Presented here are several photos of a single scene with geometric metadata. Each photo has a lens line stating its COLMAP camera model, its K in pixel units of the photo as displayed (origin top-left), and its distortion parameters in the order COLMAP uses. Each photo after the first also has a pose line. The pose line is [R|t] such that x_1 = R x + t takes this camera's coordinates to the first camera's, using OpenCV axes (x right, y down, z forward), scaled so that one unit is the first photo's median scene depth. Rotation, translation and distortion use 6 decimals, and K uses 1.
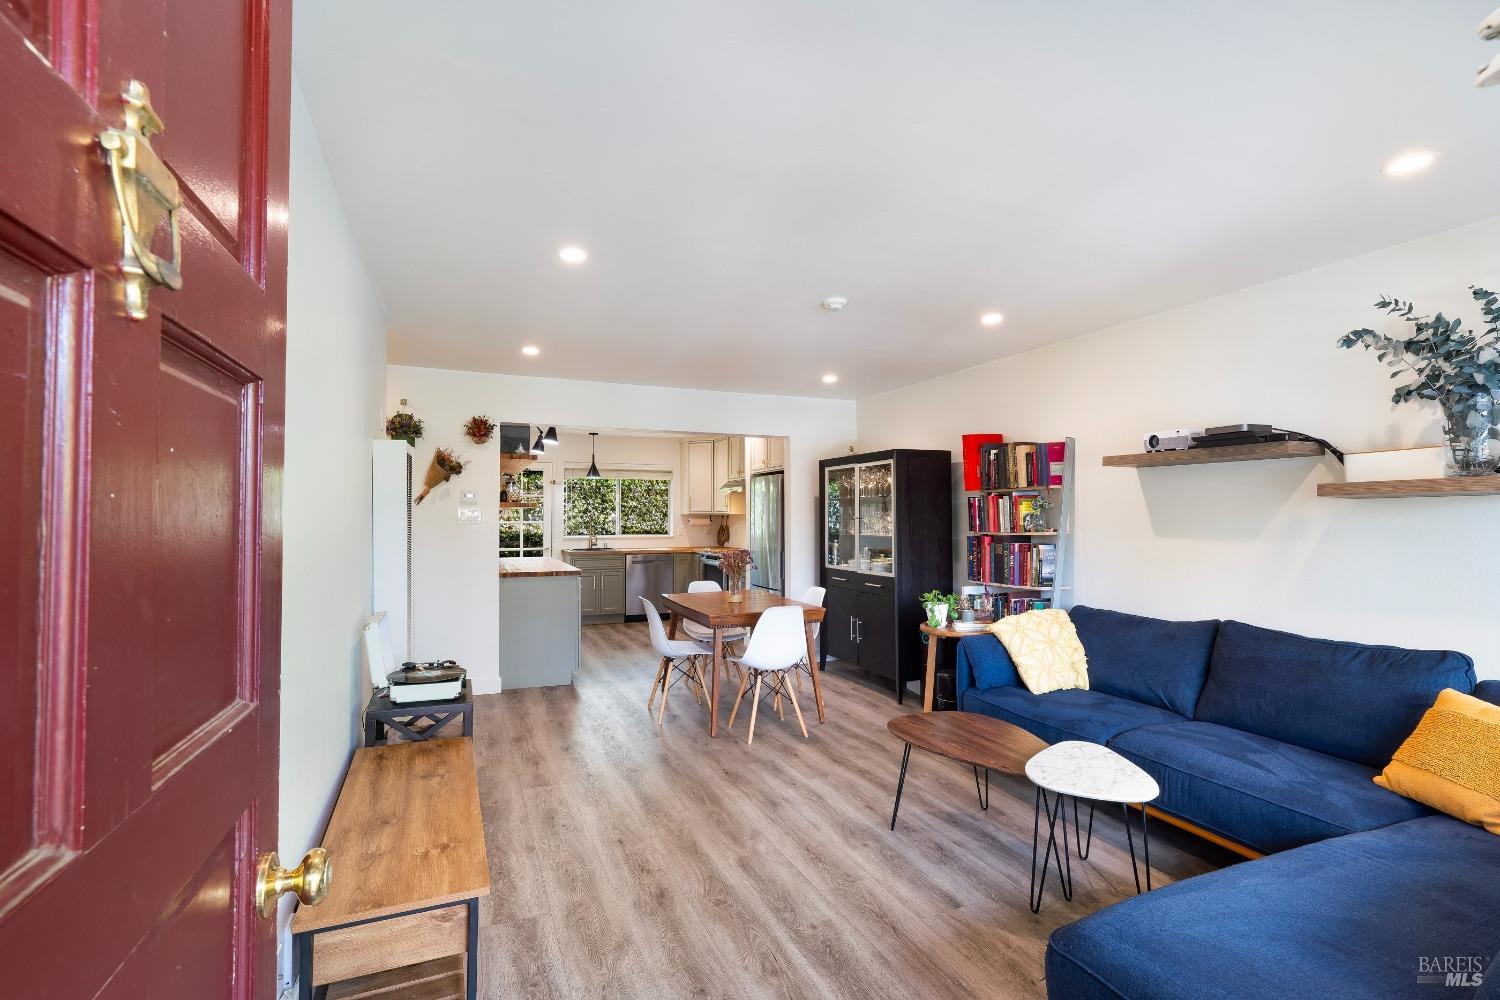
lens RADIAL K [[656.6, 0, 753.7], [0, 656.6, 502.1], [0, 0, 1]] dist [0.000700, 0.003567]
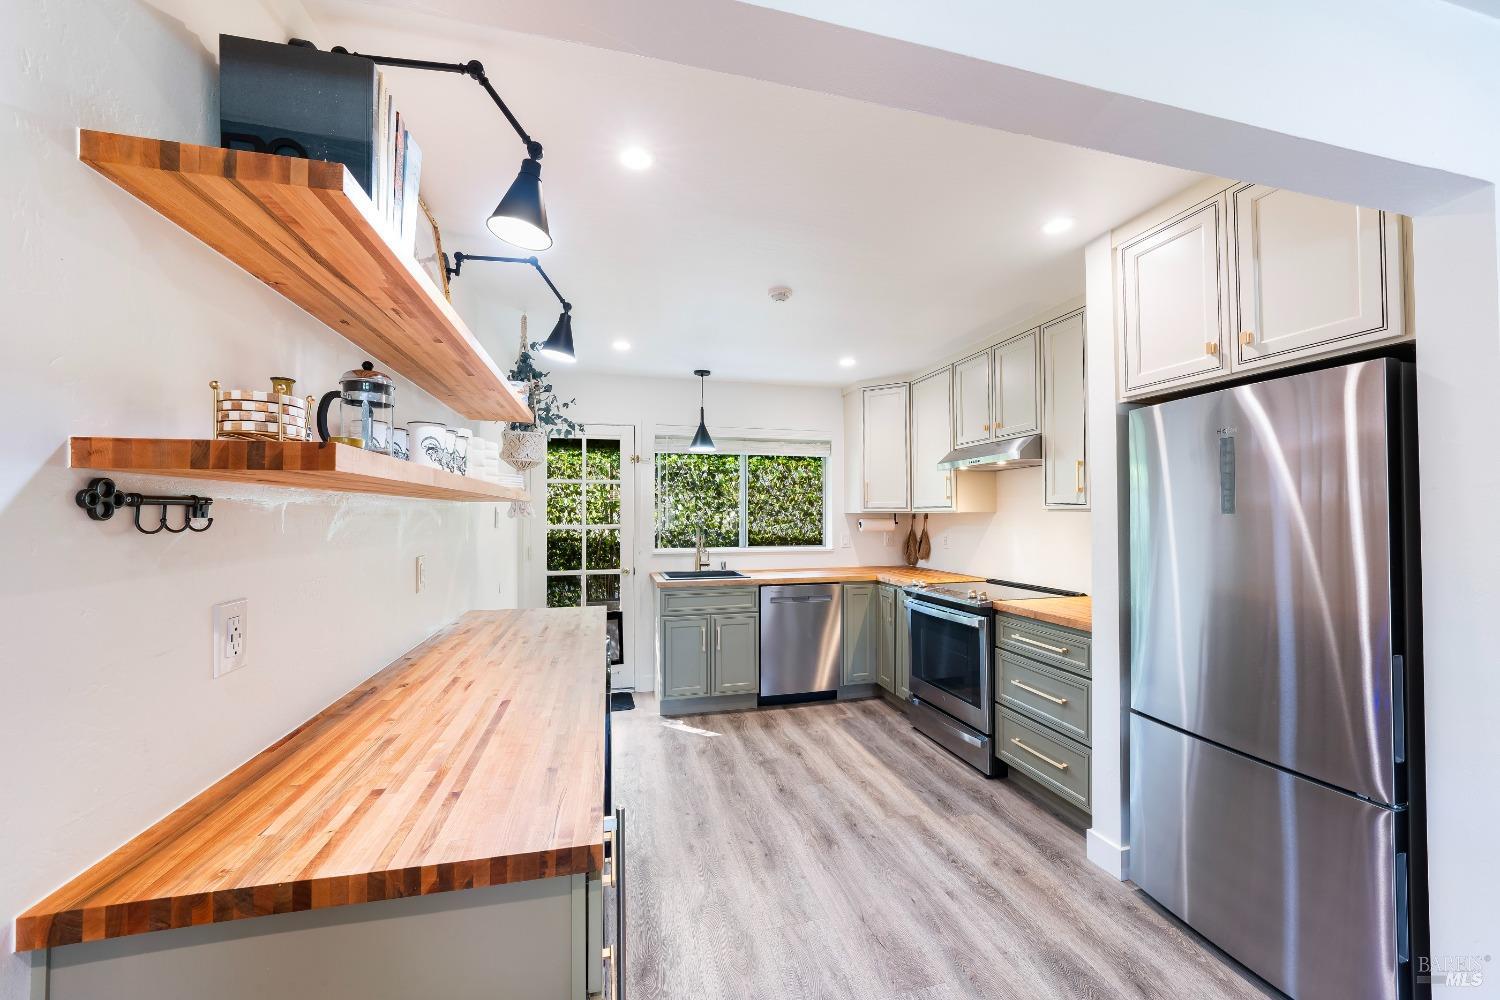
lens RADIAL K [[539.7, 0, 749.2], [0, 539.7, 500.8], [0, 0, 1]] dist [0.001840, 0.000236]
pose [[0.986117, -0.004293, -0.165996, -0.323565], [0.003695, 0.999986, -0.003911, 0.025206], [0.166011, 0.003243, 0.986119, 1.395924]]
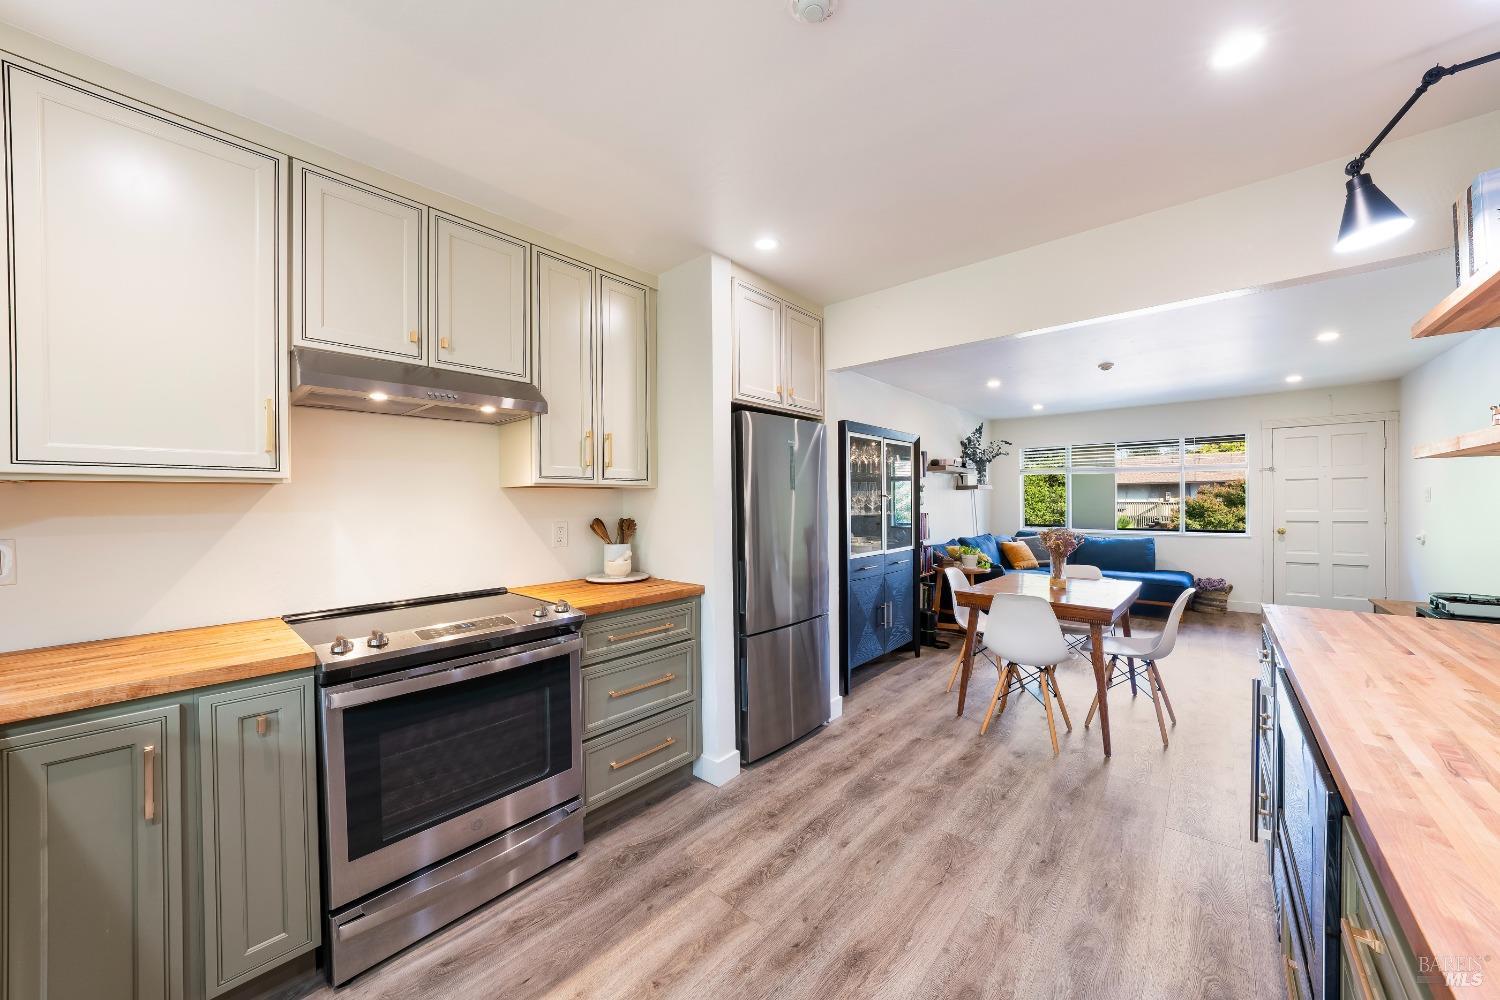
lens RADIAL K [[539.7, 0, 747.8], [0, 539.7, 503.0], [0, 0, 1]] dist [0.001840, 0.000236]
pose [[-0.417104, -0.000516, 0.908859, -0.837284], [-0.017404, 0.999821, -0.007419, 0.074580], [-0.908692, -0.018912, -0.417039, 2.648209]]
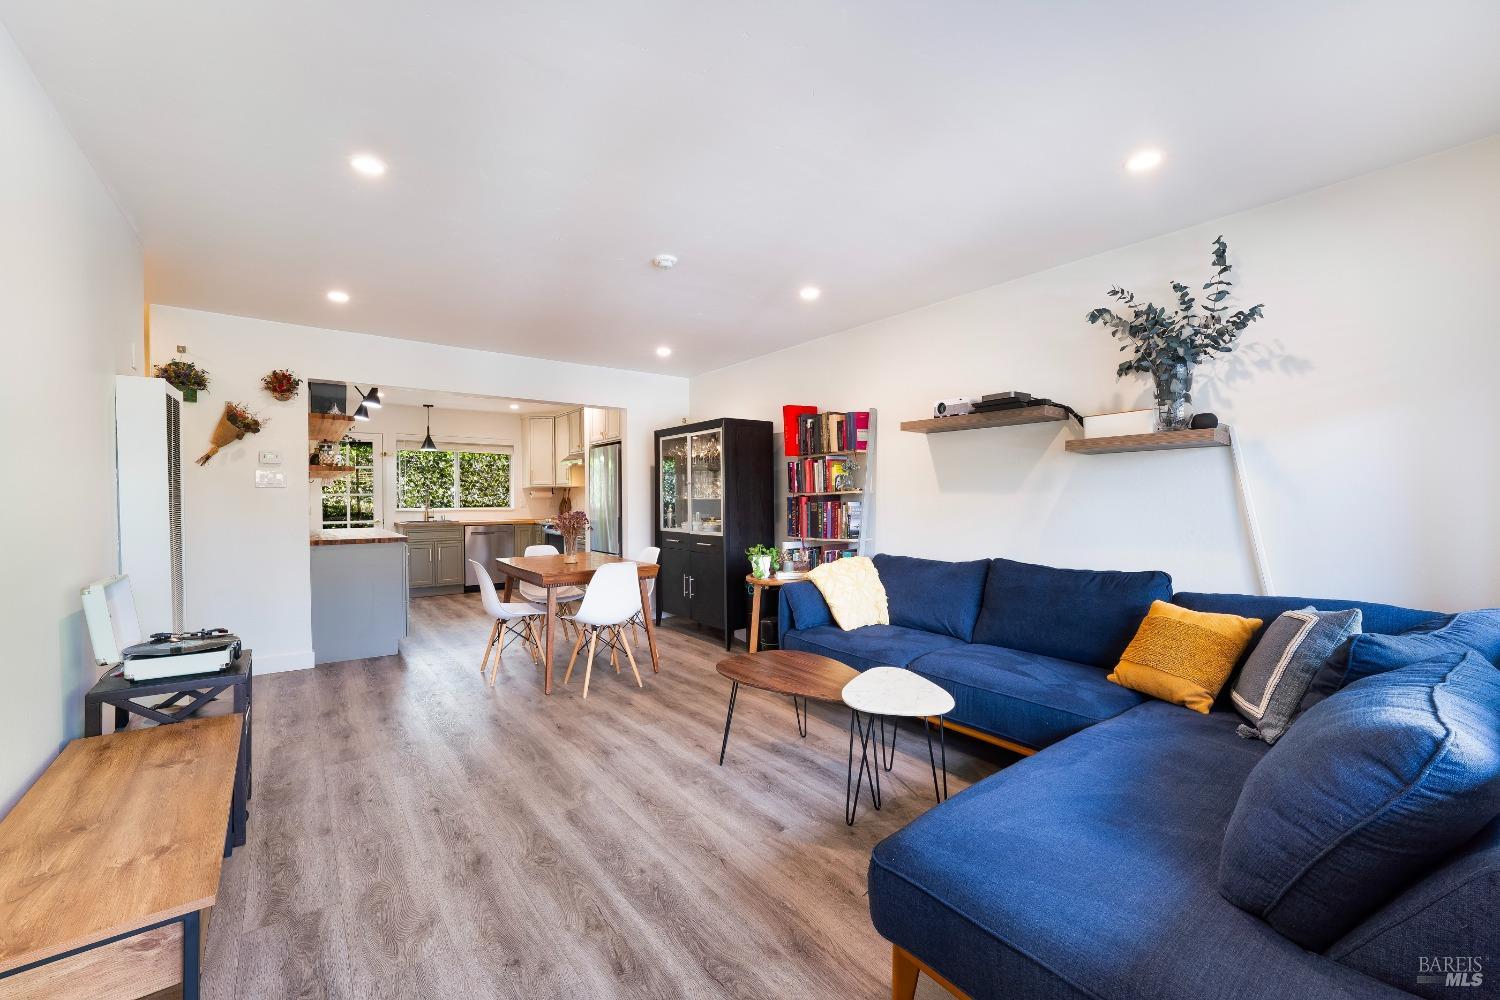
lens RADIAL K [[575.5, 0, 740.2], [0, 575.5, 501.2], [0, 0, 1]] dist [-0.007567, 0.002238]
pose [[0.971434, -0.005515, 0.237244, 0.021901], [-0.000574, 0.999672, 0.025588, 0.046515], [-0.237307, -0.024993, 0.971113, 0.095684]]
